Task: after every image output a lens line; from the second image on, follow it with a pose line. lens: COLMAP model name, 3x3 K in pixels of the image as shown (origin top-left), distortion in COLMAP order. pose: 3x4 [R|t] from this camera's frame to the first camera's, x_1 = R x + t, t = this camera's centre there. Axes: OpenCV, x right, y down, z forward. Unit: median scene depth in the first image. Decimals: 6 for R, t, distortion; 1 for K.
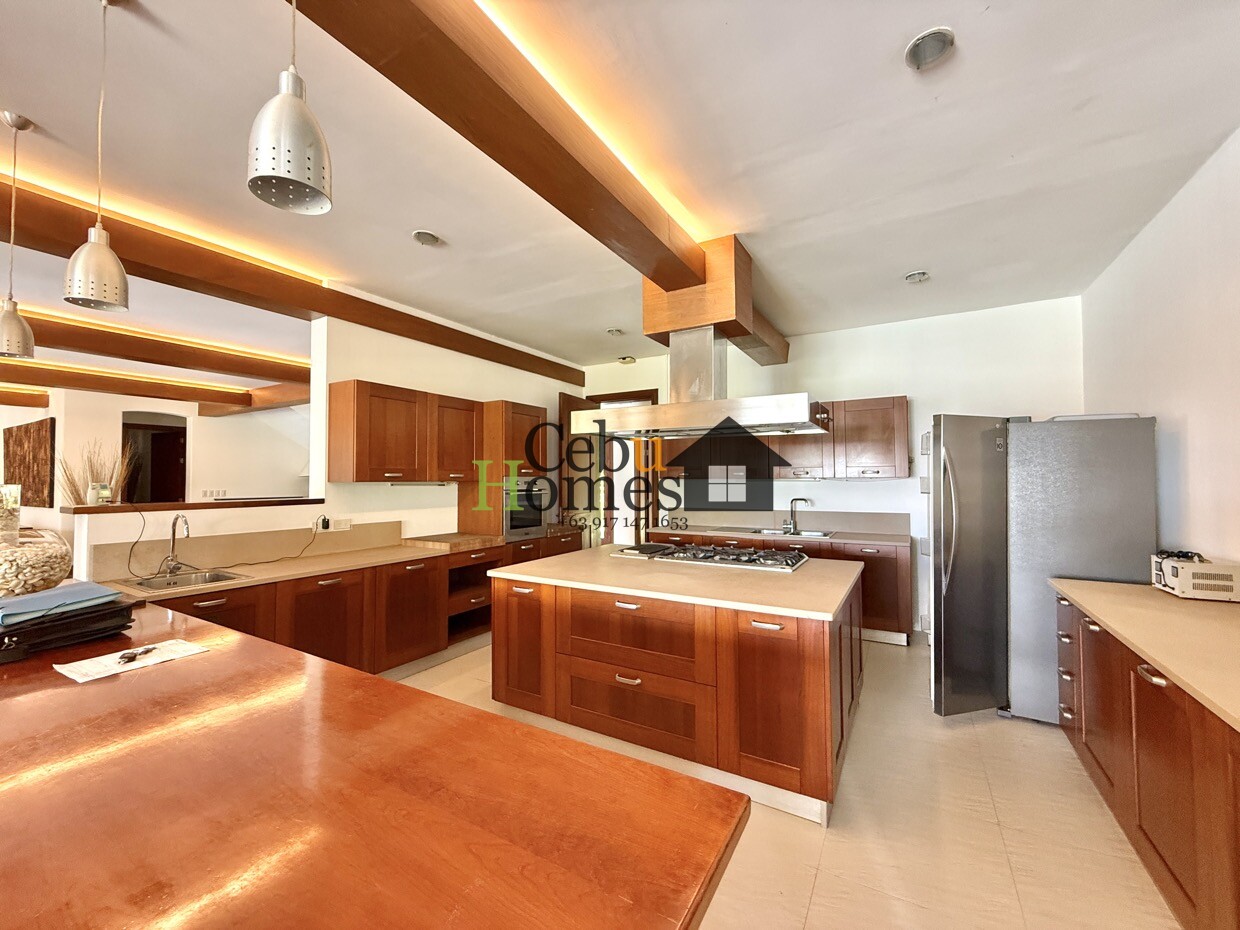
lens RADIAL K [[492.4, 0, 620.0], [0, 492.4, 465.0], [0, 0, 1]] dist [0.001611, -0.002339]
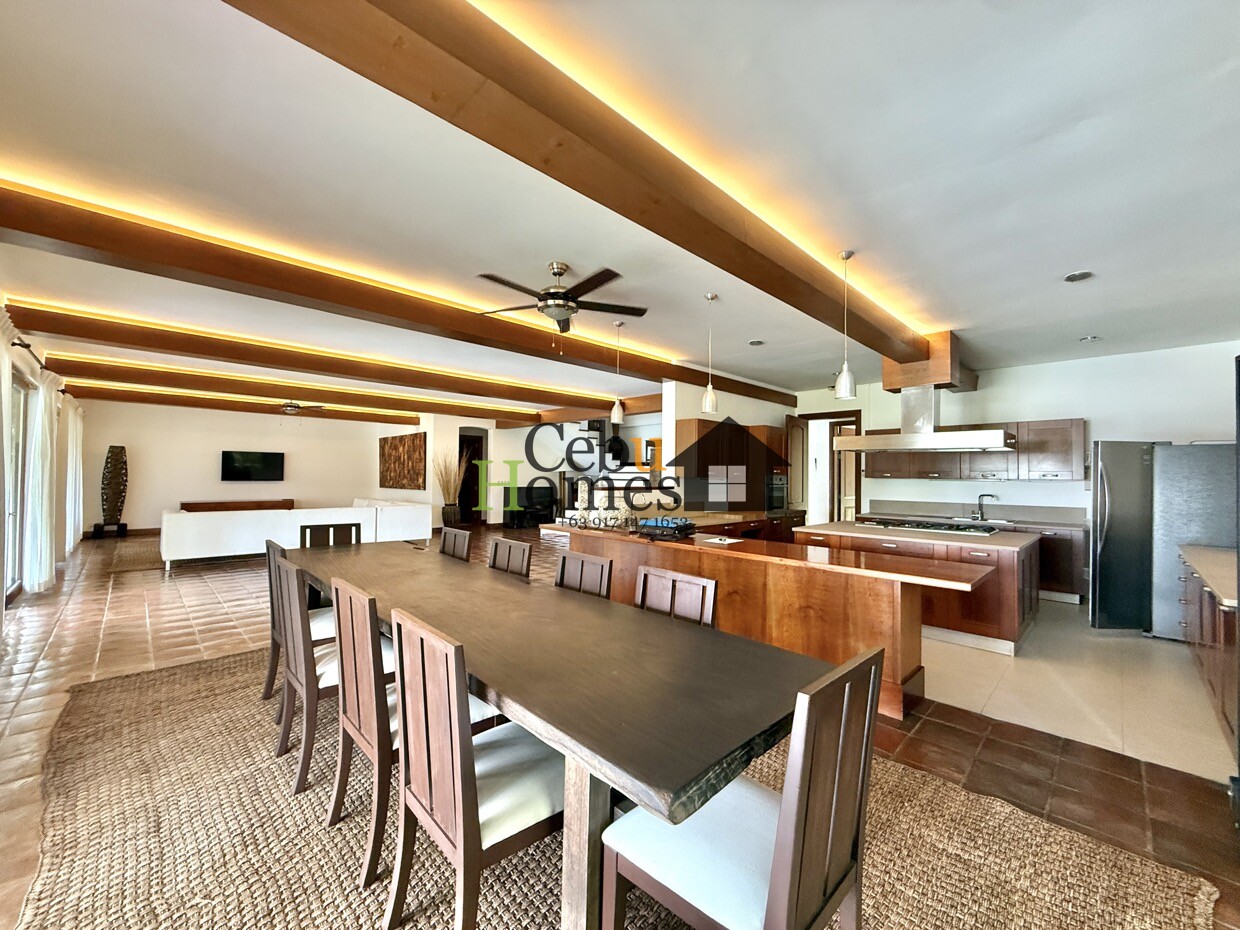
lens RADIAL K [[492.4, 0, 620.0], [0, 492.4, 465.0], [0, 0, 1]] dist [0.001611, -0.002339]
pose [[0.965742, 0.009207, -0.259341, -0.290193], [-0.007474, 0.999943, 0.007667, -0.016800], [0.259396, -0.005466, 0.965755, -0.632291]]
